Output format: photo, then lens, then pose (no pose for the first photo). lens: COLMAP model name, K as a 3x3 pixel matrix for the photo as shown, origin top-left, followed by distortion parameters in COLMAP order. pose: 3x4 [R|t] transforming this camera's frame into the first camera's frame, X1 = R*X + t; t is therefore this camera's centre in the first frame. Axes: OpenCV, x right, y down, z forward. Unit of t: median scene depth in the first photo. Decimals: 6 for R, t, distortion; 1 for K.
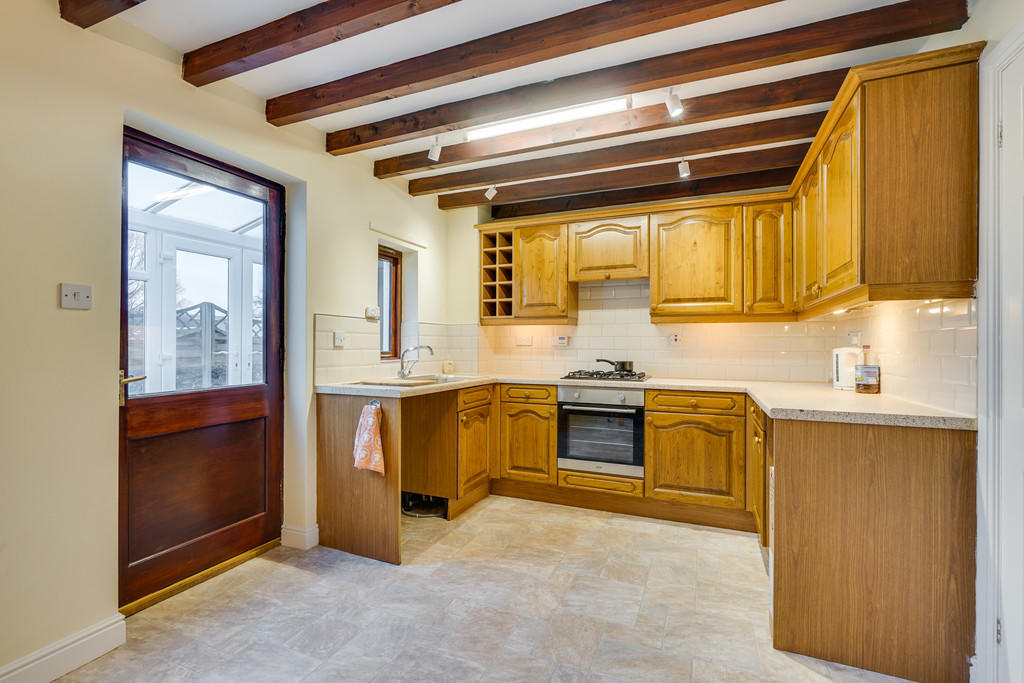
lens RADIAL K [[464.4, 0, 511.3], [0, 464.4, 344.5], [0, 0, 1]] dist [-0.003519, 0.000437]
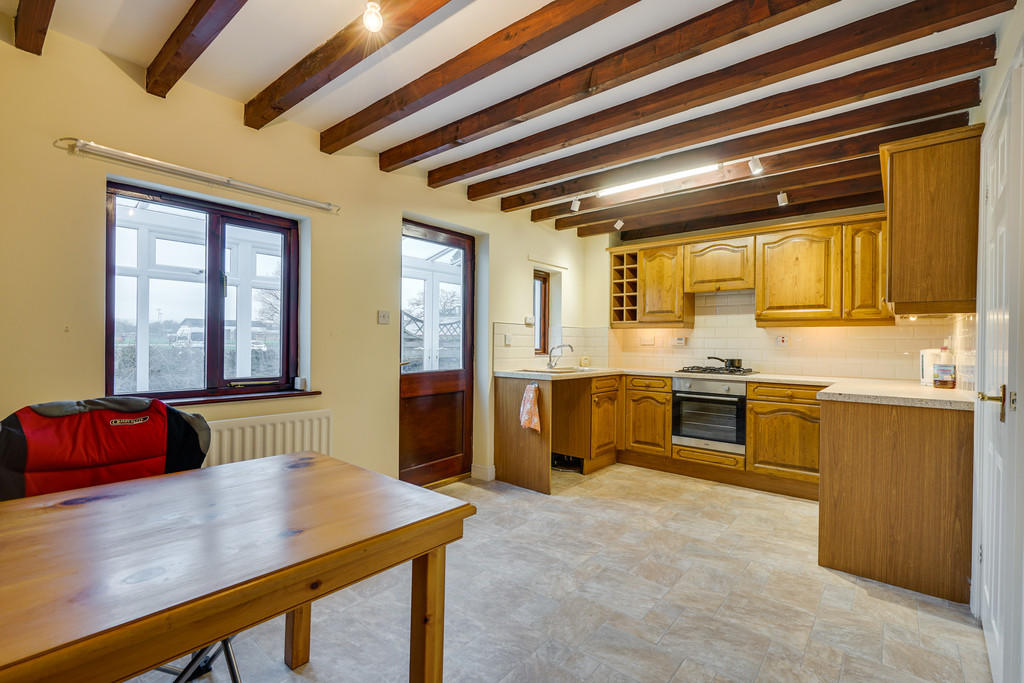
lens RADIAL K [[464.4, 0, 509.6], [0, 464.4, 343.8], [0, 0, 1]] dist [-0.003519, 0.000437]
pose [[0.956701, 0.006934, -0.290991, 0.054673], [-0.006177, 0.999975, 0.003520, -0.004121], [0.291008, -0.001570, 0.956719, -0.397778]]
